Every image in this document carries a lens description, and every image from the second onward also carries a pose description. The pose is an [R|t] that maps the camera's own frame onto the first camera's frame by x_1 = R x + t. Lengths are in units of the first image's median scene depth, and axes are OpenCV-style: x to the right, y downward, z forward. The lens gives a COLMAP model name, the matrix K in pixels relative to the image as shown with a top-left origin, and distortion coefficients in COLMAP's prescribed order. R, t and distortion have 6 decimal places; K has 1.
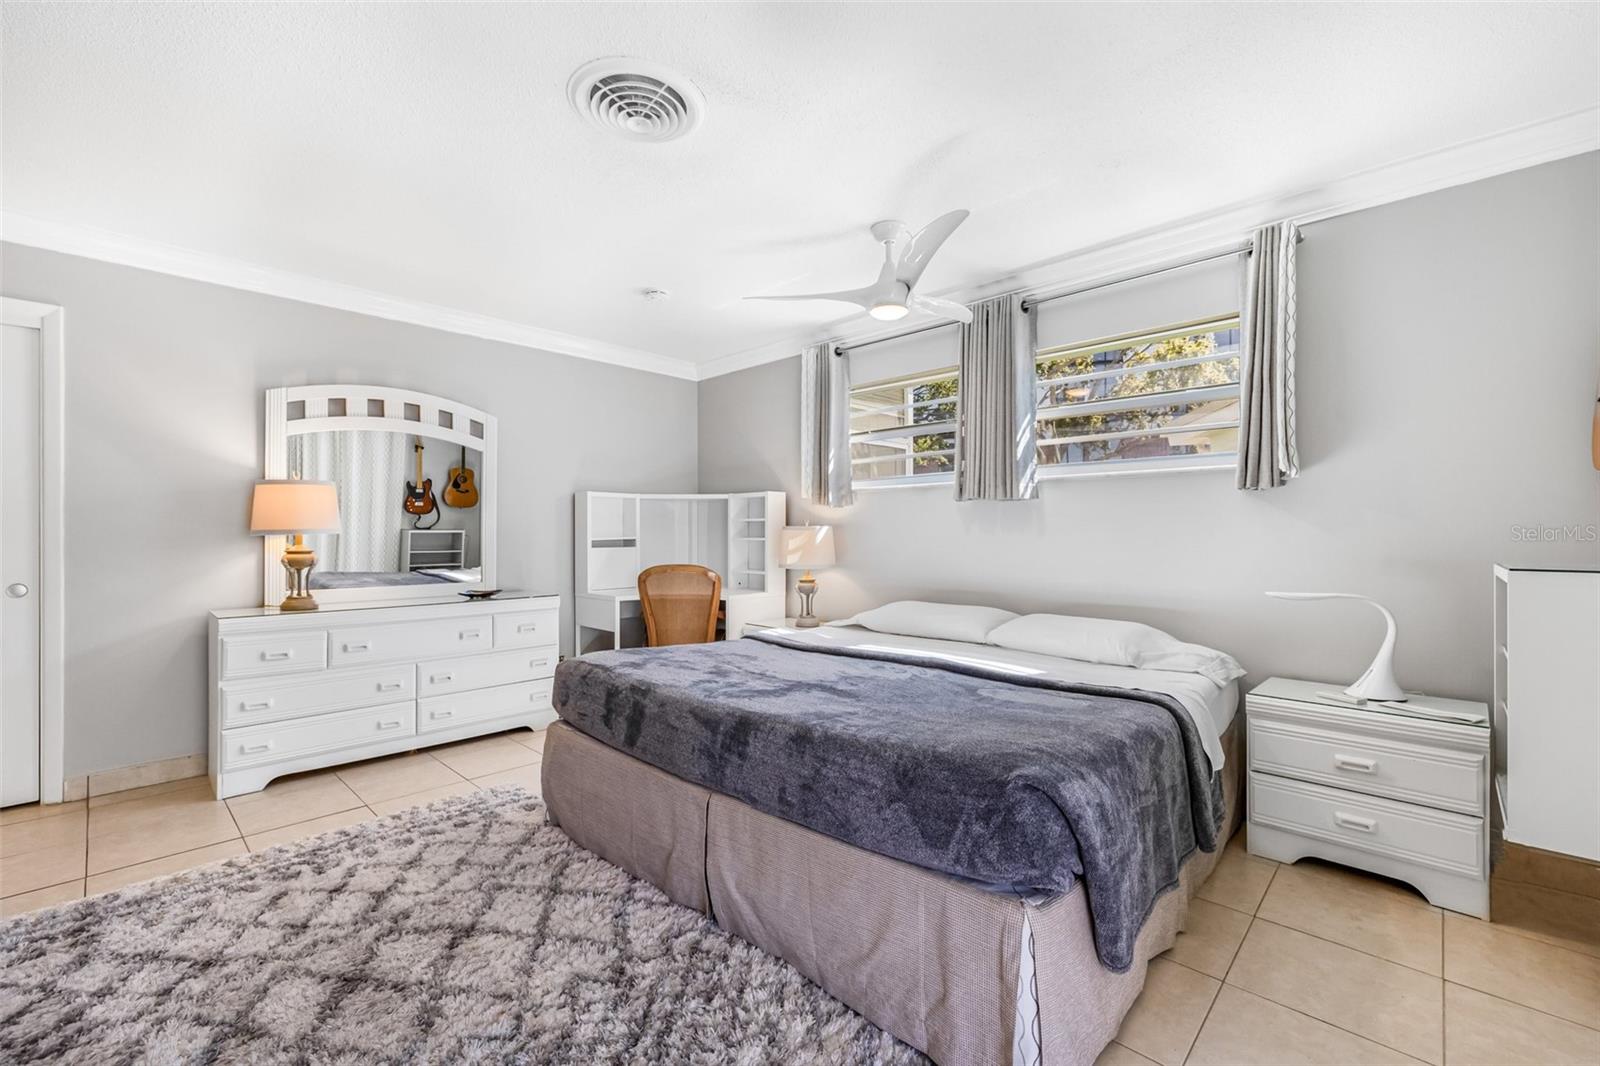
lens RADIAL K [[677.6, 0, 792.8], [0, 677.6, 530.8], [0, 0, 1]] dist [0.001749, 0.001218]
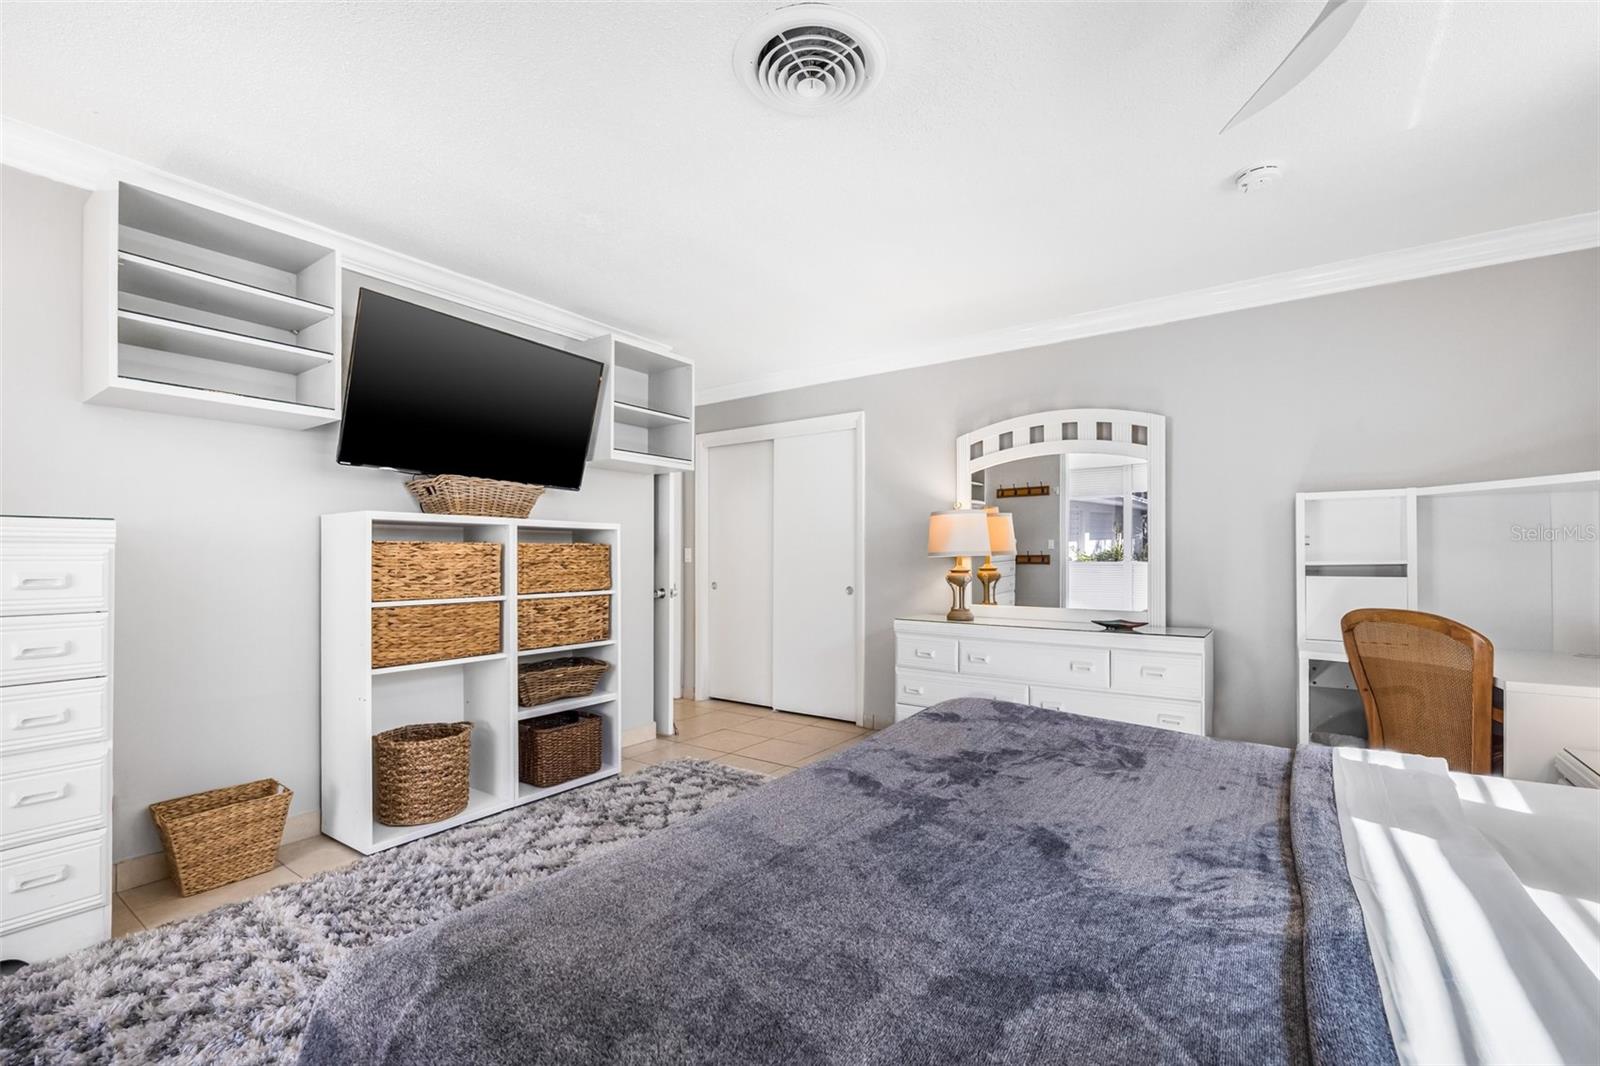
lens RADIAL K [[677.6, 0, 794.7], [0, 677.6, 555.4], [0, 0, 1]] dist [0.001749, 0.001218]
pose [[0.164680, -0.010922, -0.986287, 0.375715], [-0.003742, 0.999925, -0.011697, 0.018938], [0.986340, 0.005617, 0.164626, 0.507561]]
